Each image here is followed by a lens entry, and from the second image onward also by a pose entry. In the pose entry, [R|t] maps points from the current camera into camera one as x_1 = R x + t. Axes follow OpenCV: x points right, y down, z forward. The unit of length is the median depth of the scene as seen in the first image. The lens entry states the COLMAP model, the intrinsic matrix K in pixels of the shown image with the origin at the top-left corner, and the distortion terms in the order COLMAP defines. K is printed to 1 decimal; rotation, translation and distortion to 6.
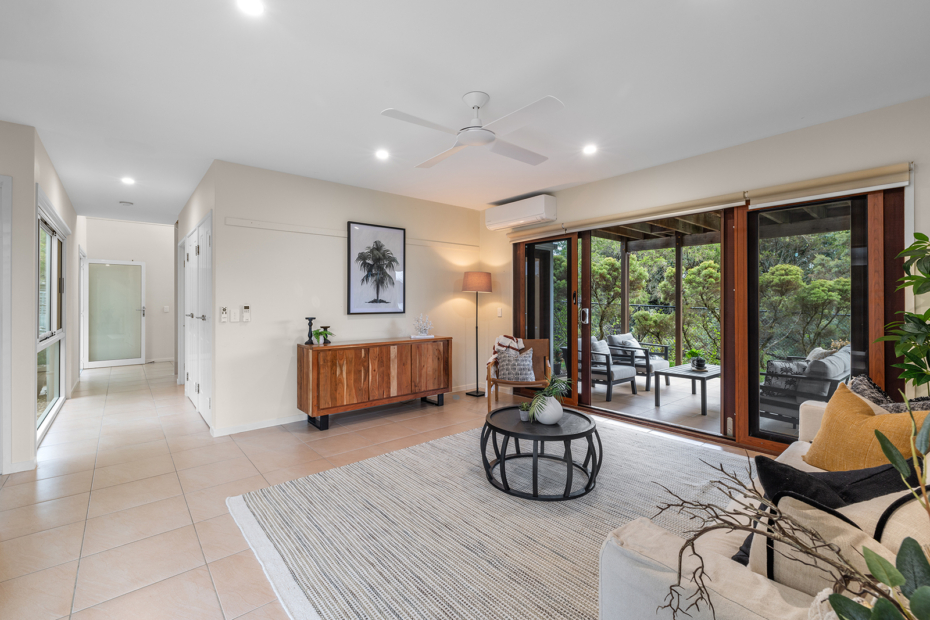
lens RADIAL K [[404.8, 0, 466.9], [0, 404.8, 303.1], [0, 0, 1]] dist [-0.001269, -0.000086]
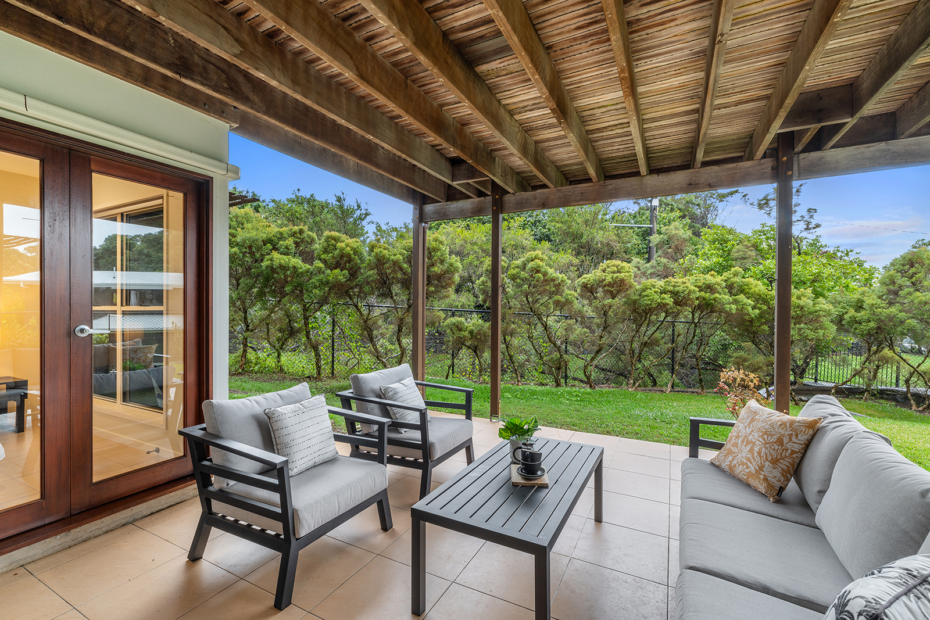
lens RADIAL K [[404.8, 0, 464.2], [0, 404.8, 311.5], [0, 0, 1]] dist [-0.001269, -0.000086]
pose [[0.929184, 0.000825, 0.369617, 0.199354], [-0.004594, 0.999946, 0.009318, 0.002256], [-0.369589, -0.010356, 0.929137, 0.354434]]
